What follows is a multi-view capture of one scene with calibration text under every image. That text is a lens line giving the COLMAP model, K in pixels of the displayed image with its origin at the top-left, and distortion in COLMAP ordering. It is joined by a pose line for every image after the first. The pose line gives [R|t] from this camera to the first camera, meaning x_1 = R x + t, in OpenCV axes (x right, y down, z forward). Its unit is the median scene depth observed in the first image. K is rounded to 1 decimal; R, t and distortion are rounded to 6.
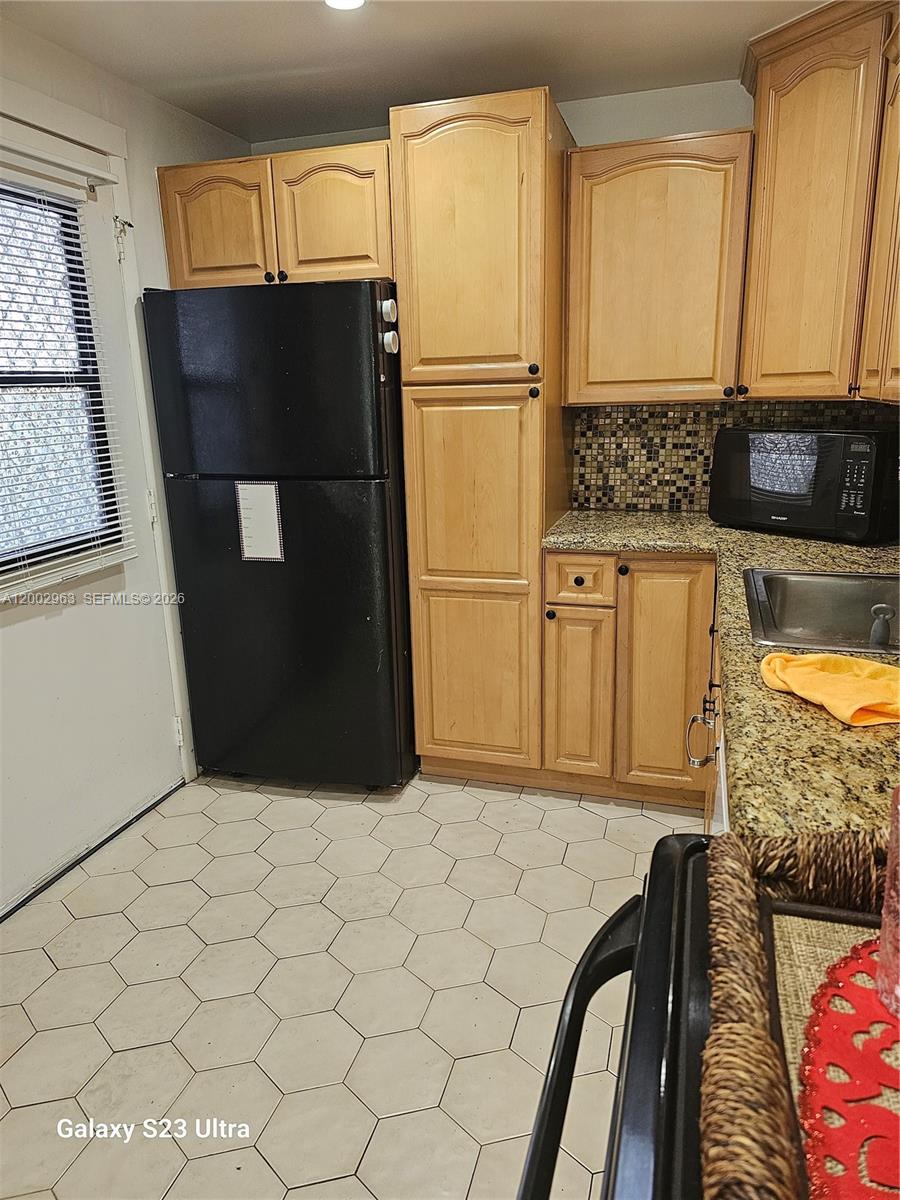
lens RADIAL K [[803.4, 0, 446.9], [0, 803.4, 601.1], [0, 0, 1]] dist [0.068059, -0.069608]
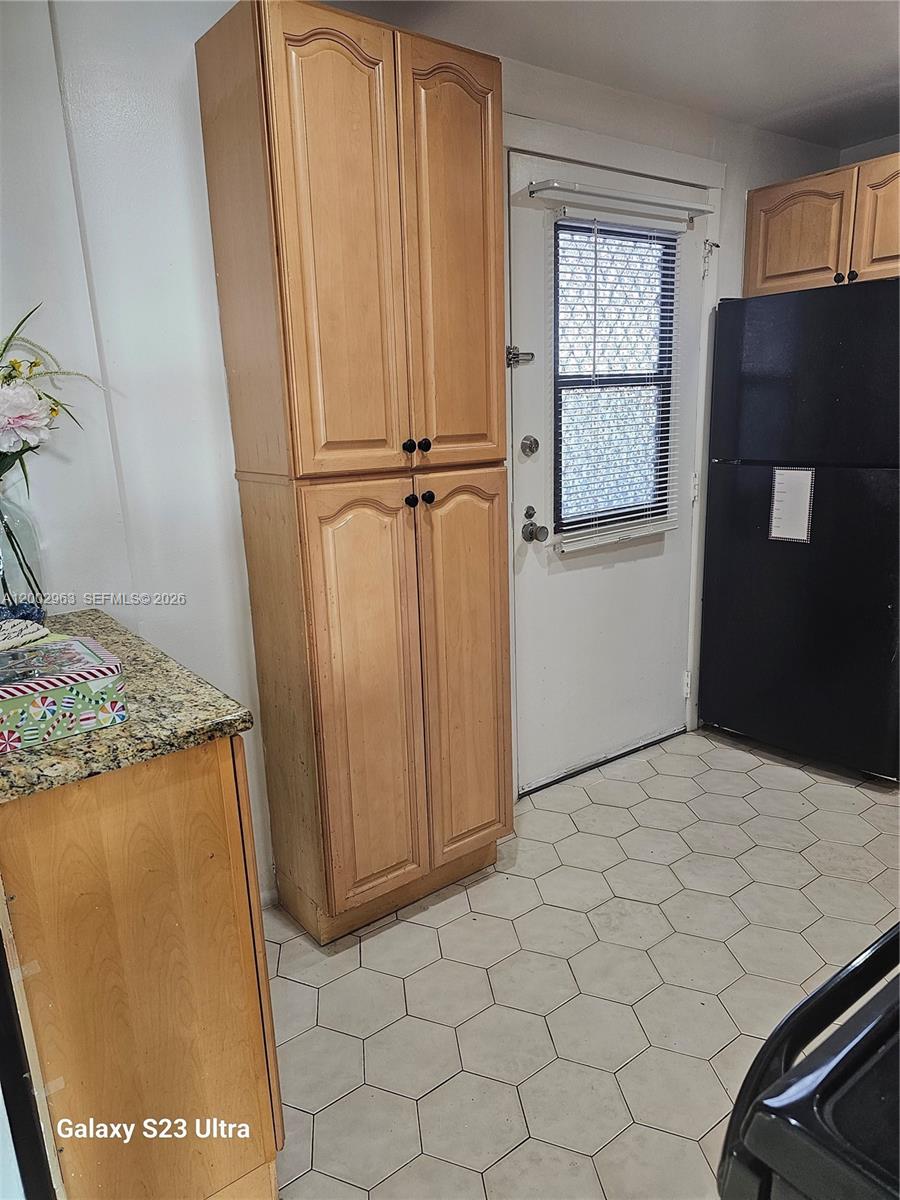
lens RADIAL K [[803.4, 0, 446.9], [0, 803.4, 601.1], [0, 0, 1]] dist [0.068059, -0.069608]
pose [[0.811540, 0.135986, -0.568252, 0.032060], [-0.134918, 0.989870, 0.044201, 0.046125], [0.568507, 0.040797, 0.821666, -0.164835]]
